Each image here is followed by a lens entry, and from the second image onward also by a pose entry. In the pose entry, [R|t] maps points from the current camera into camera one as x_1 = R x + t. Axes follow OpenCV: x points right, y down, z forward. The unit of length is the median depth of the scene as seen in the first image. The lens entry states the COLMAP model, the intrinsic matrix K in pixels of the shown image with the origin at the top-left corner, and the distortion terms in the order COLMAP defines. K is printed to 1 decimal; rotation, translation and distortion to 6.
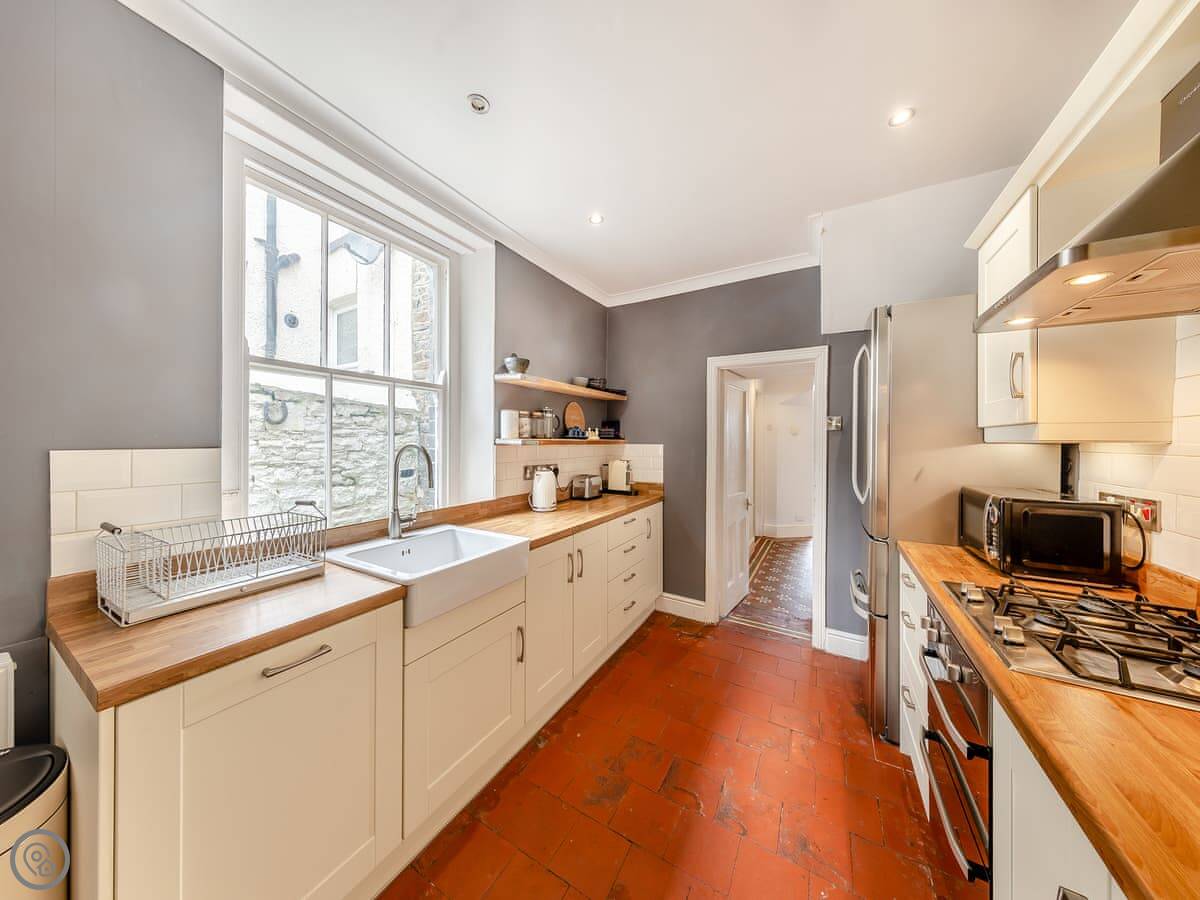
lens RADIAL K [[383.7, 0, 599.4], [0, 383.7, 440.3], [0, 0, 1]] dist [-0.000309, 0.000024]
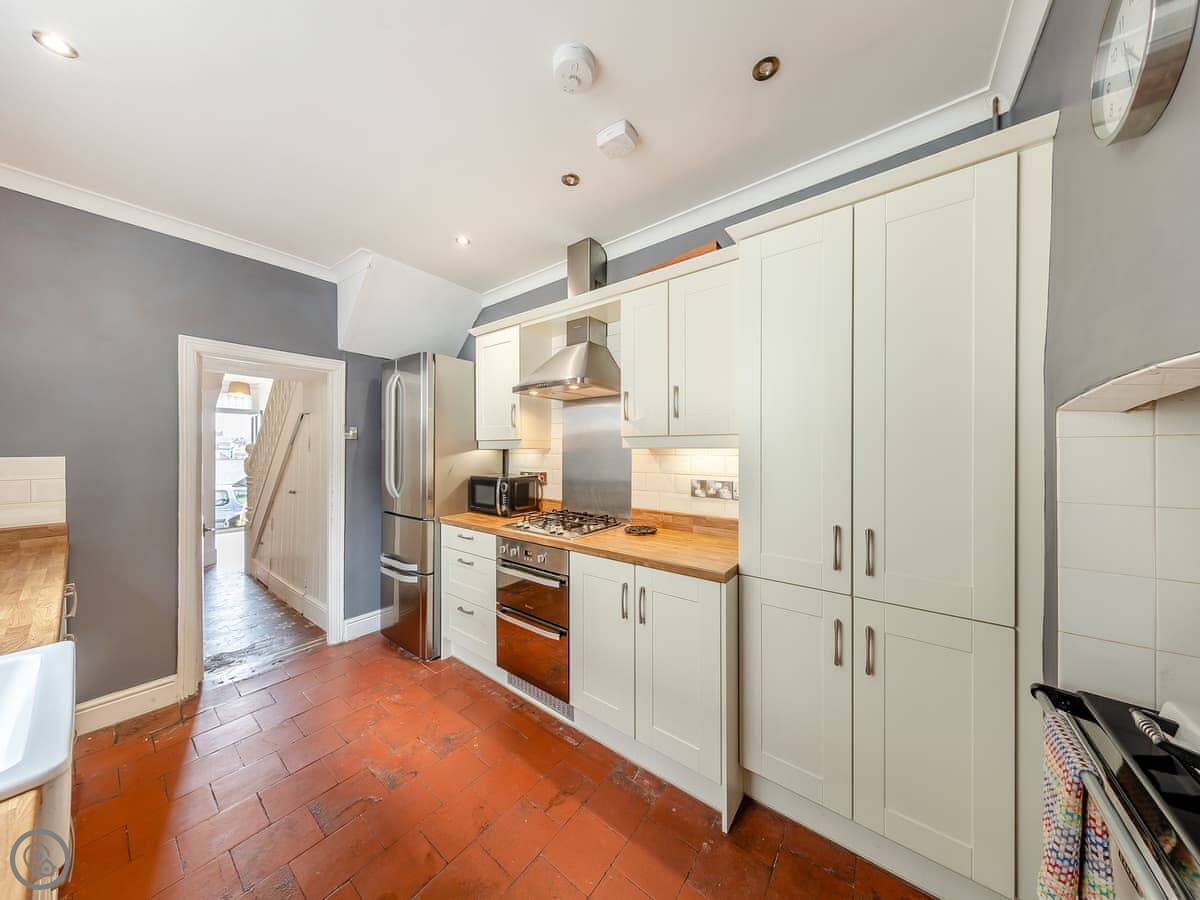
lens RADIAL K [[383.7, 0, 598.5], [0, 383.7, 452.1], [0, 0, 1]] dist [-0.000309, 0.000024]
pose [[0.123346, -0.014478, 0.992258, -0.500818], [0.001471, 0.999895, 0.014406, -0.004921], [-0.992363, -0.000317, 0.123354, 0.187338]]
